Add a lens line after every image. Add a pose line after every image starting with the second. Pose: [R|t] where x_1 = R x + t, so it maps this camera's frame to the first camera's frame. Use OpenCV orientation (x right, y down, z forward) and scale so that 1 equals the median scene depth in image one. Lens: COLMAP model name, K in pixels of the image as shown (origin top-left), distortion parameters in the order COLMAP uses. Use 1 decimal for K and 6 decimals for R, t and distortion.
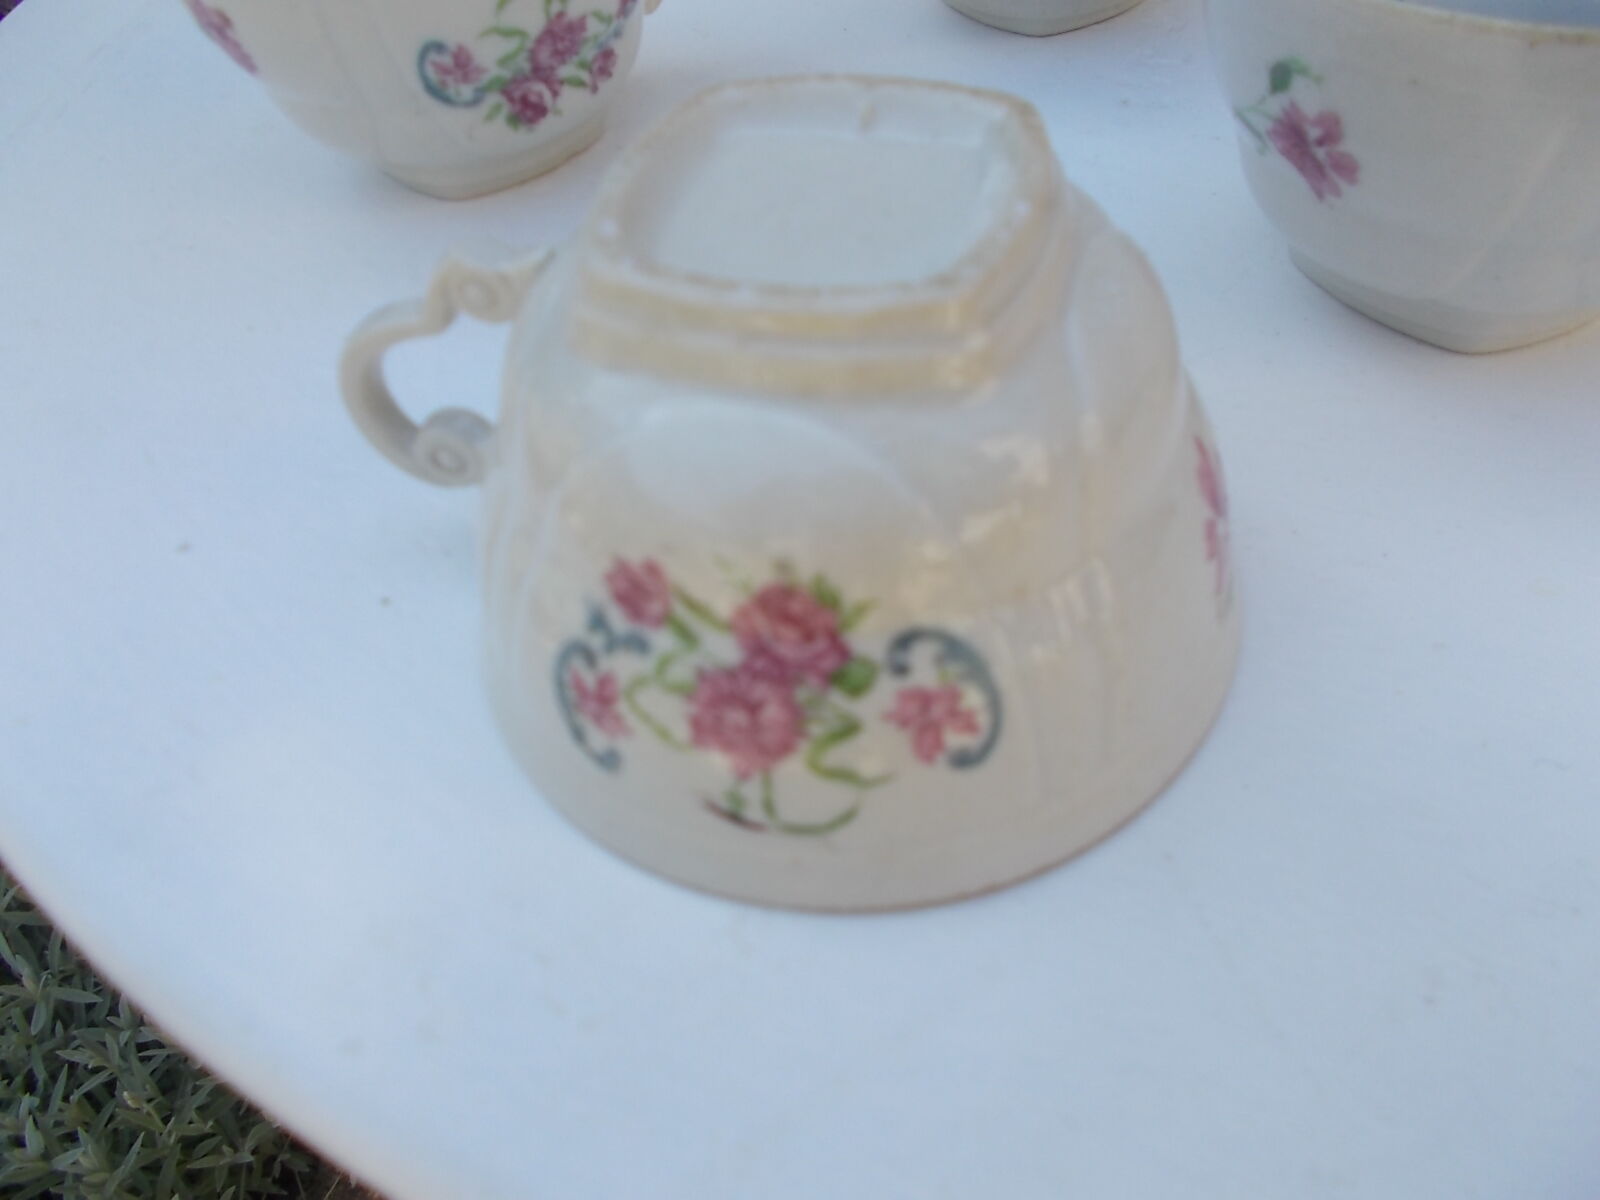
lens RADIAL K [[1208.9, 0, 800.6], [0, 1208.9, 593.3], [0, 0, 1]] dist [0.011867, -0.023797]
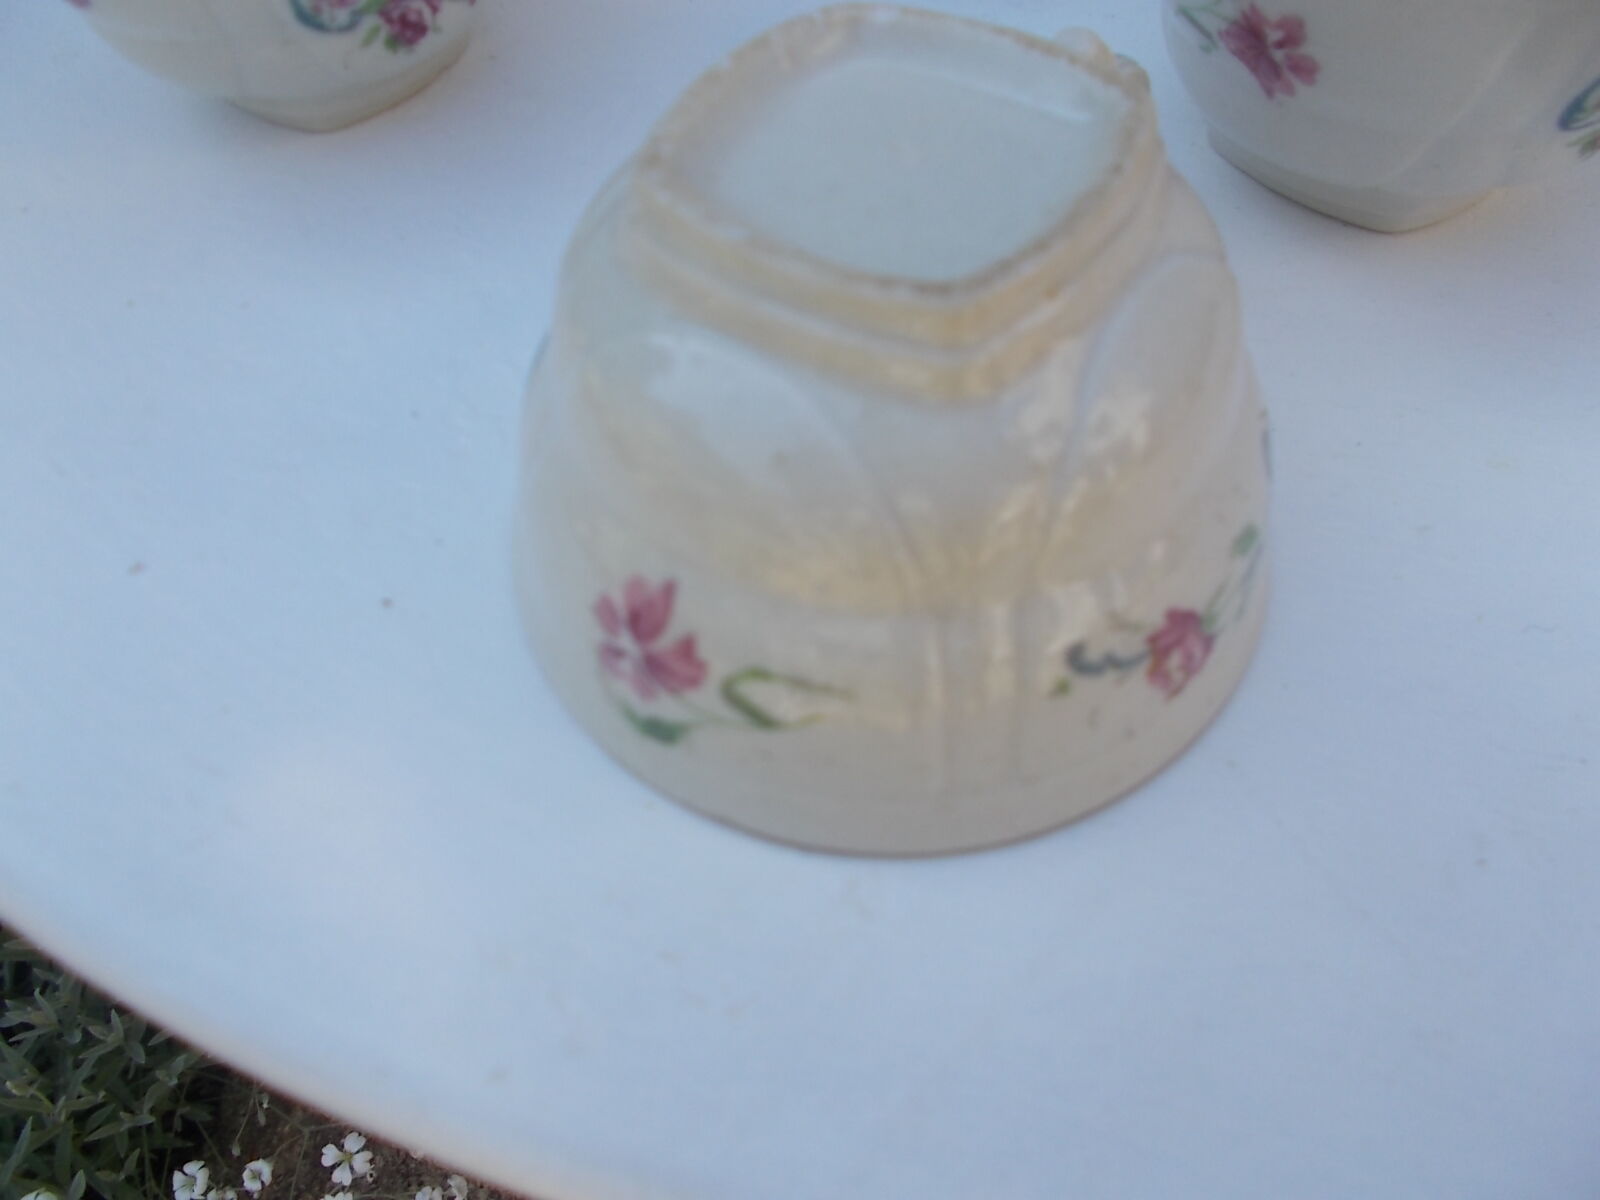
lens RADIAL K [[1208.9, 0, 791.0], [0, 1208.9, 590.5], [0, 0, 1]] dist [0.011867, -0.023797]
pose [[0.980095, -0.128518, 0.151320, -0.135694], [0.109588, 0.985775, 0.127433, -0.069112], [-0.165545, -0.108313, 0.980236, 0.015066]]
